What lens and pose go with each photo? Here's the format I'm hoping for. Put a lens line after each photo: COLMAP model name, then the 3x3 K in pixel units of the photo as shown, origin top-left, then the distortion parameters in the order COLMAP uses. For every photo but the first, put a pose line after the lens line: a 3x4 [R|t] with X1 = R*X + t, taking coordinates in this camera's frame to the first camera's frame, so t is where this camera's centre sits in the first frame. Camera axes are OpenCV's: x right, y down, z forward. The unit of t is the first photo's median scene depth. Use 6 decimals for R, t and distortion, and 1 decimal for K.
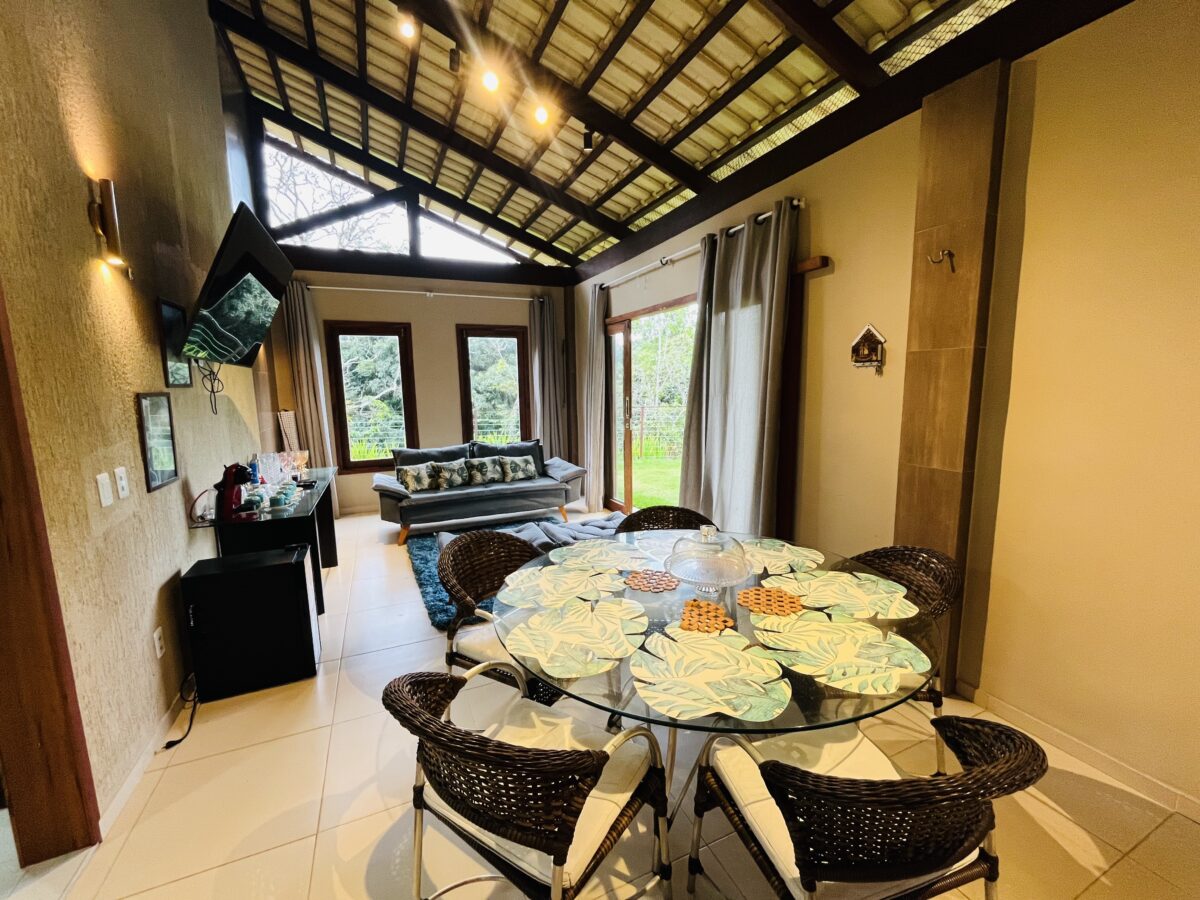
lens RADIAL K [[484.8, 0, 600.5], [0, 484.8, 451.5], [0, 0, 1]] dist [-0.005756, 0.000579]
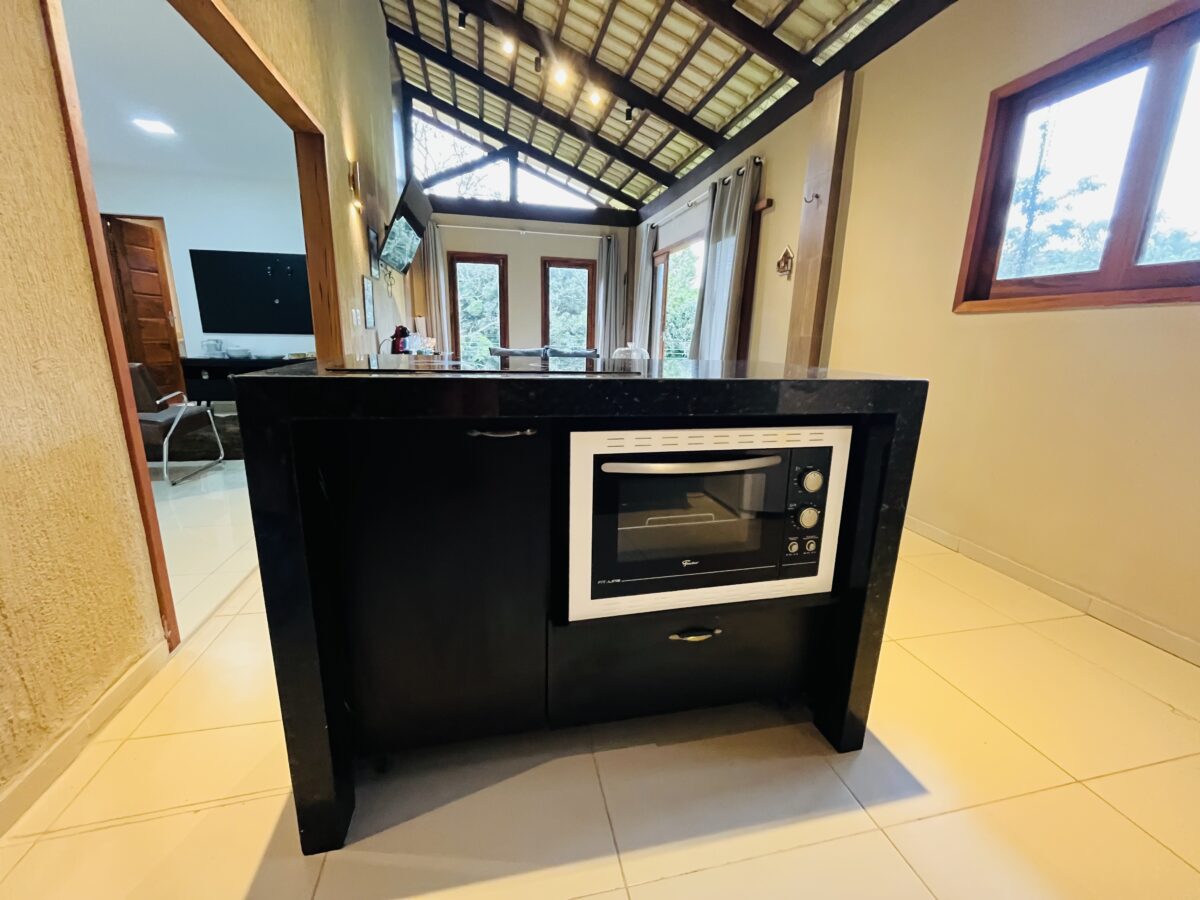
lens RADIAL K [[484.8, 0, 598.7], [0, 484.8, 449.0], [0, 0, 1]] dist [-0.005756, 0.000579]
pose [[0.978332, 0.086555, -0.188082, 0.158527], [-0.069527, 0.993015, 0.095330, 0.128619], [0.195019, -0.080188, 0.977516, -0.311738]]
